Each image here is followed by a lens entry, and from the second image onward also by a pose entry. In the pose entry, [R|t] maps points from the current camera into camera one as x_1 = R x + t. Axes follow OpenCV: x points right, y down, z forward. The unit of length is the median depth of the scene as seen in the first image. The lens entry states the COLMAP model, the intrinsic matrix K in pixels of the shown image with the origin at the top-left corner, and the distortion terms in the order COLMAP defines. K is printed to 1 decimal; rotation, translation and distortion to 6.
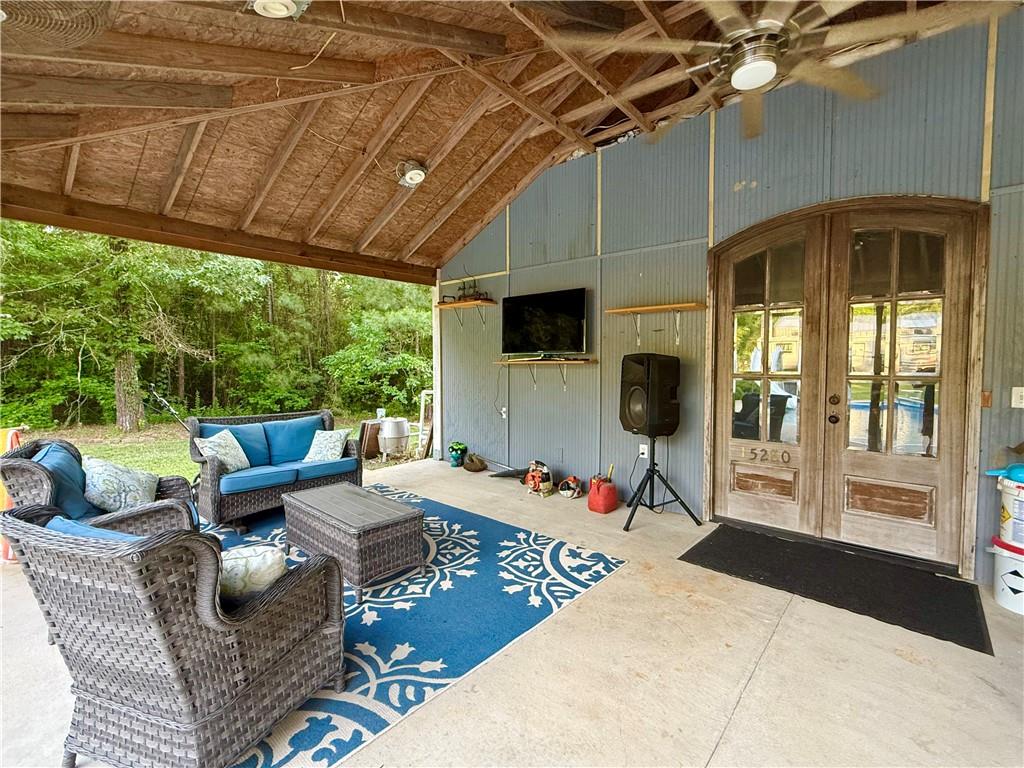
lens RADIAL K [[451.1, 0, 512.0], [0, 451.1, 384.0], [0, 0, 1]] dist [-0.000055, 0.000052]
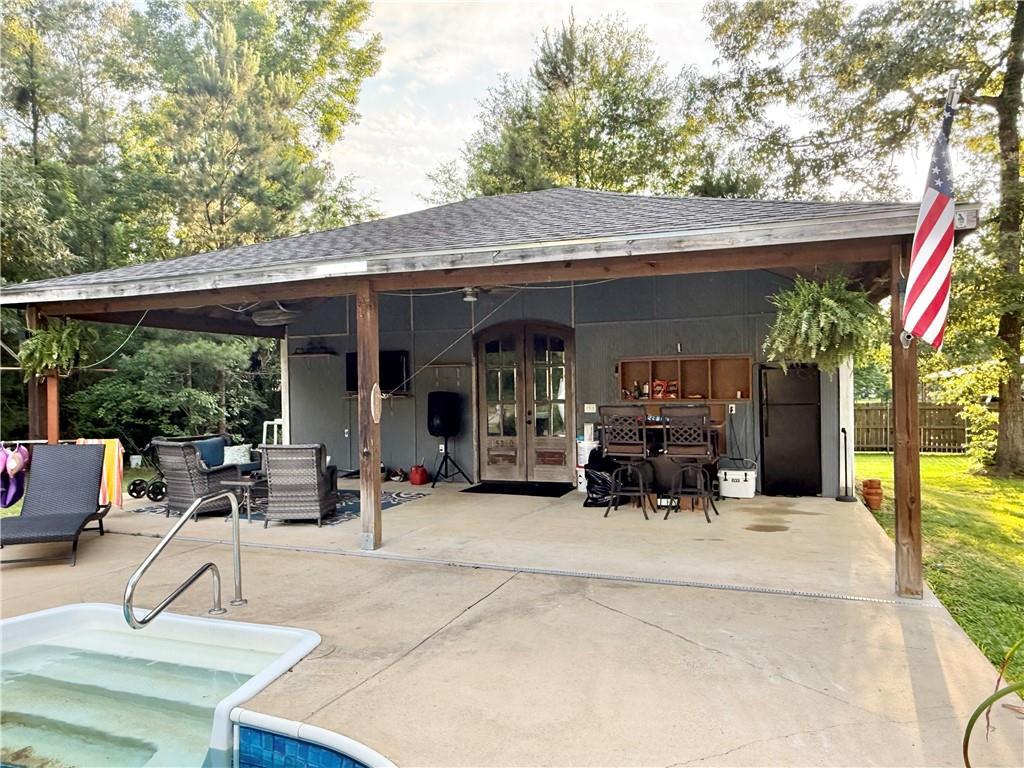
lens RADIAL K [[685.9, 0, 512.0], [0, 685.9, 384.0], [0, 0, 1]] dist [0.001360, 0.000096]
pose [[0.933066, -0.012427, 0.359490, -0.395479], [0.033397, 0.998079, -0.052181, 0.052464], [-0.358151, 0.060694, 0.931689, -1.549929]]
